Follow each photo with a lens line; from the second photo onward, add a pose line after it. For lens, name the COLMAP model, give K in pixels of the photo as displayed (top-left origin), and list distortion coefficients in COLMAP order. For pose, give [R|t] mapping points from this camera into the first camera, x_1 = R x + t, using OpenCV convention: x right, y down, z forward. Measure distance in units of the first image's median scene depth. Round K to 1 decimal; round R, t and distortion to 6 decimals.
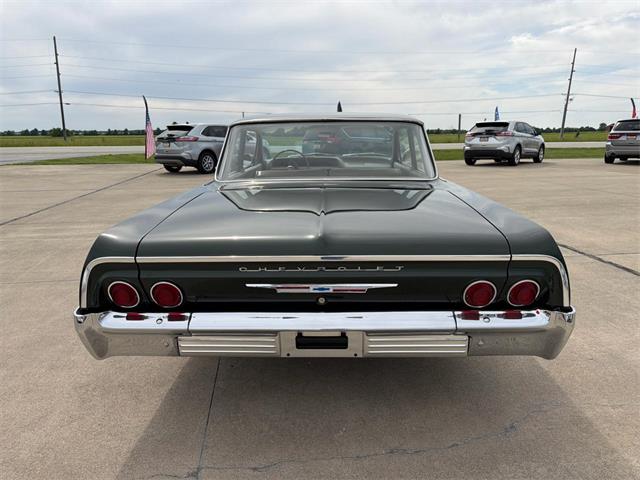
lens RADIAL K [[456.4, 0, 317.4], [0, 456.4, 240.3], [0, 0, 1]] dist [0.026486, -0.032434]
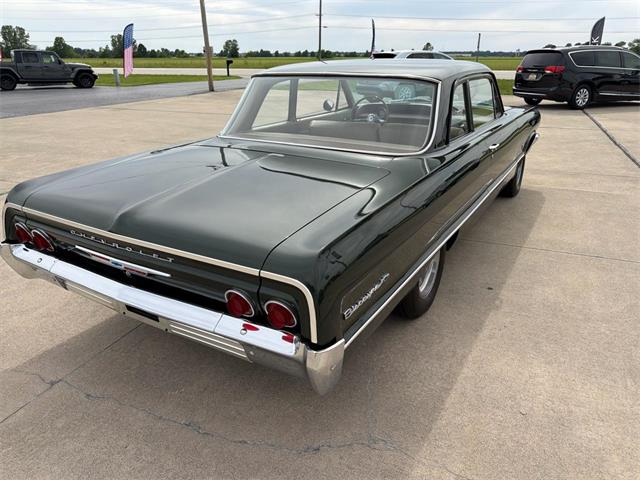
lens RADIAL K [[456.4, 0, 322.3], [0, 456.4, 242.4], [0, 0, 1]] dist [0.026486, -0.032434]
pose [[0.872021, 0.188592, -0.451677, 0.724787], [-0.114480, 0.975780, 0.186408, -0.157905], [0.475892, -0.110844, 0.872491, 0.237259]]
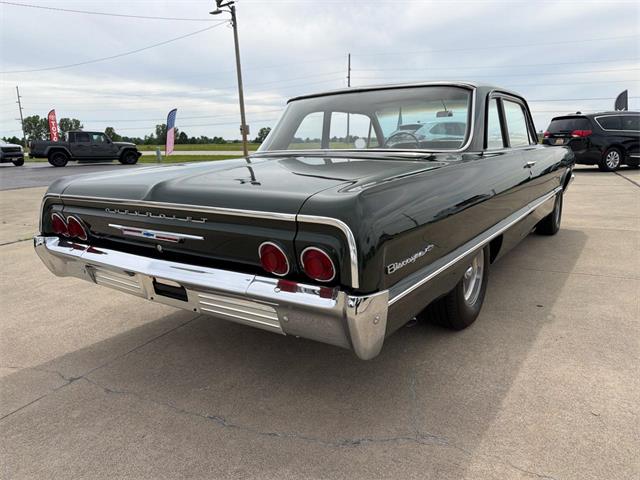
lens RADIAL K [[456.4, 0, 322.7], [0, 456.4, 239.1], [0, 0, 1]] dist [0.026486, -0.032434]
pose [[0.841521, 0.103661, -0.530186, 0.716962], [-0.109857, 0.993748, 0.019928, 0.042989], [0.528937, 0.041475, 0.847647, 0.261161]]
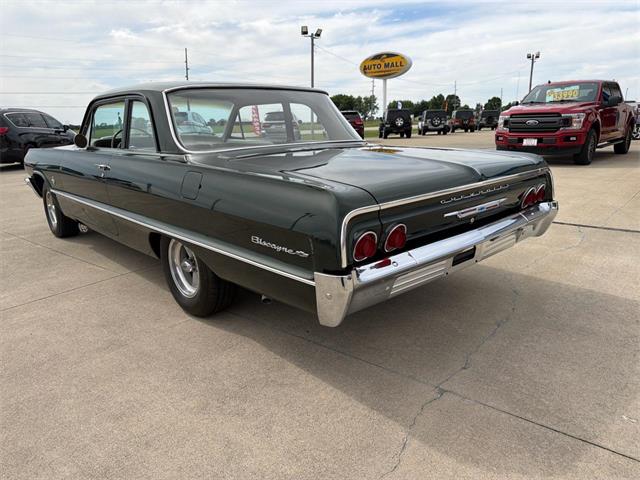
lens RADIAL K [[456.4, 0, 322.2], [0, 456.4, 244.3], [0, 0, 1]] dist [0.026486, -0.032434]
pose [[0.712099, -0.188702, 0.676244, -0.951080], [0.177034, 0.980340, 0.087137, 0.011360], [-0.679392, 0.057668, 0.731506, 0.300259]]
